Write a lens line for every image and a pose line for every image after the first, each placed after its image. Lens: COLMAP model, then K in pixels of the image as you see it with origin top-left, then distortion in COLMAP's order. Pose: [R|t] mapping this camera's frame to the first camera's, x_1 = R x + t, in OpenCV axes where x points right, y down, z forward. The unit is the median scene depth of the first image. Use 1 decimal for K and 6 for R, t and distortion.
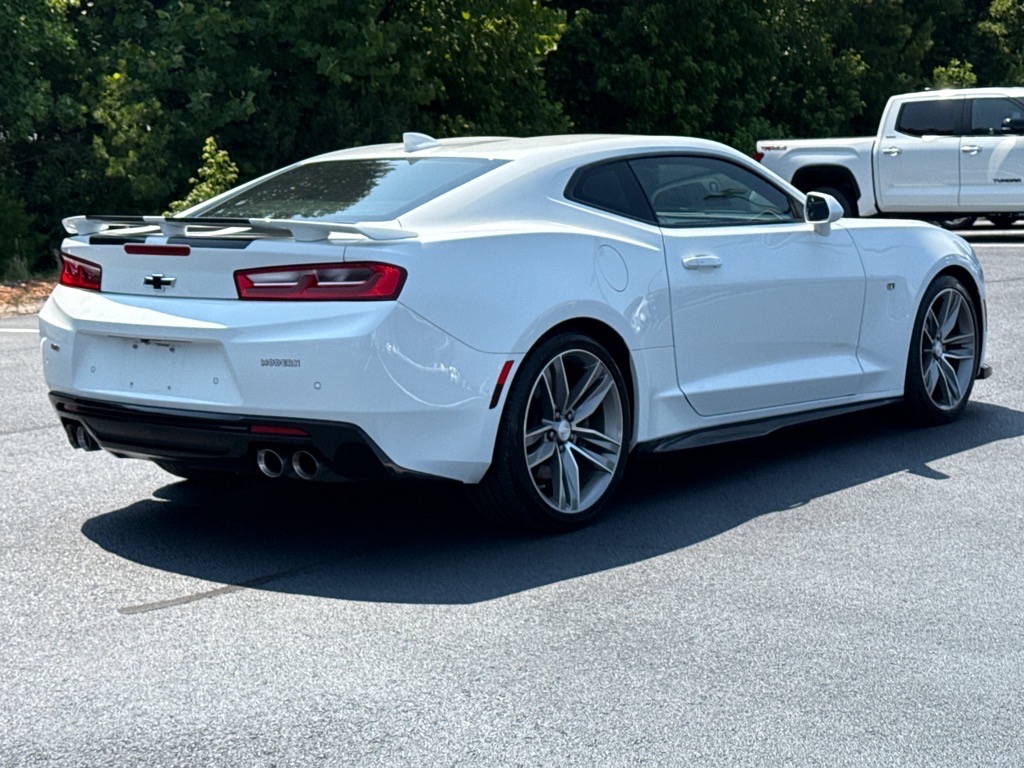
lens RADIAL K [[1811.1, 0, 514.3], [0, 1811.1, 384.1], [0, 0, 1]] dist [0.178591, 0.000000]
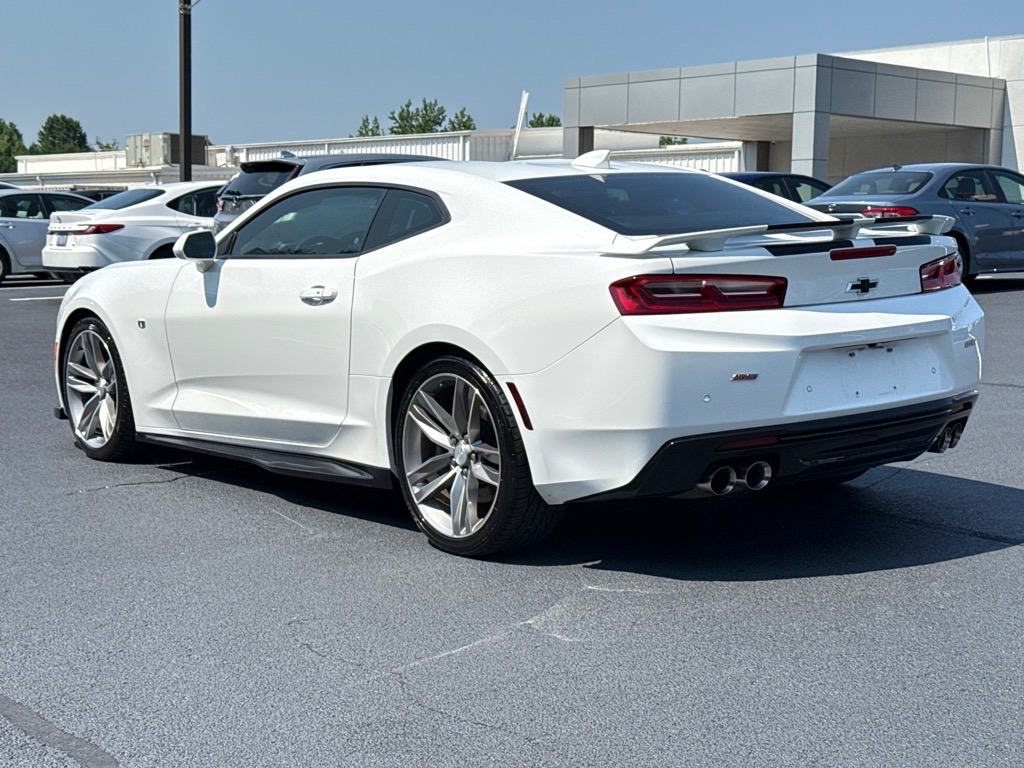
lens RADIAL K [[1640.1, 0, 516.8], [0, 1640.1, 386.3], [0, 0, 1]] dist [0.248445, 0.000000]
pose [[0.208768, -0.101083, 0.972727, -1.114009], [0.147709, 0.986493, 0.070812, -0.093520], [-0.966746, 0.128897, 0.220879, 0.992730]]
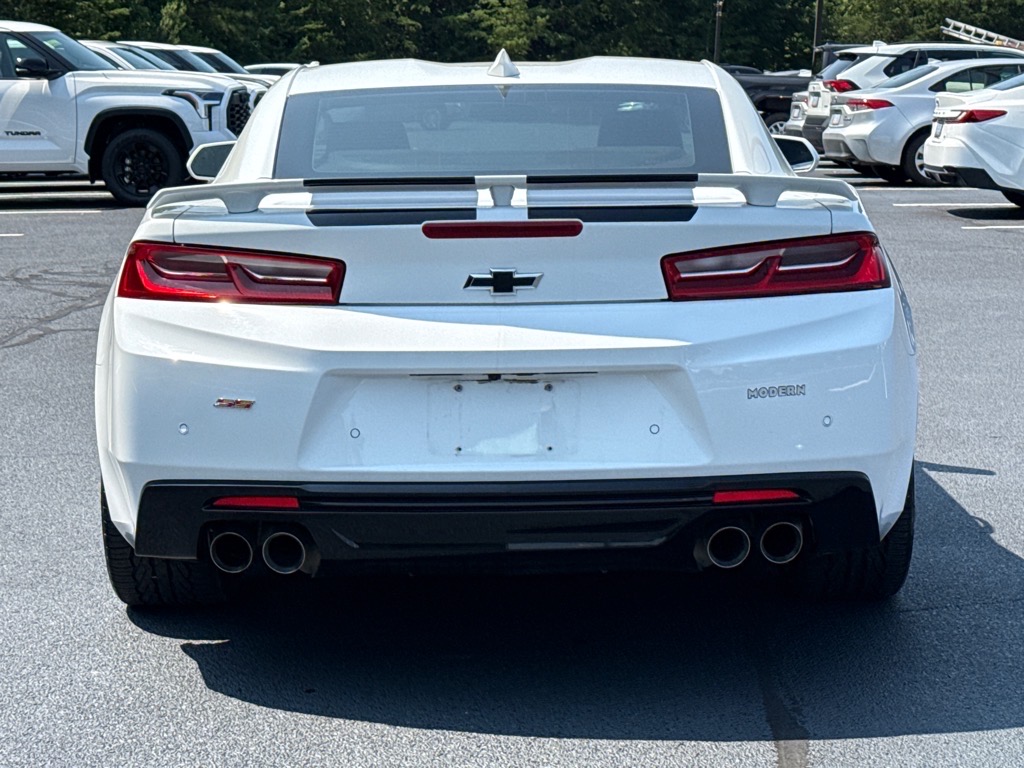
lens RADIAL K [[2126.8, 0, 511.3], [0, 2126.8, 385.0], [0, 0, 1]] dist [0.198537, 0.000000]
pose [[0.788995, -0.078469, 0.609369, -0.639618], [0.076155, 0.996652, 0.029735, -0.042082], [-0.609662, 0.022946, 0.792329, 0.425456]]
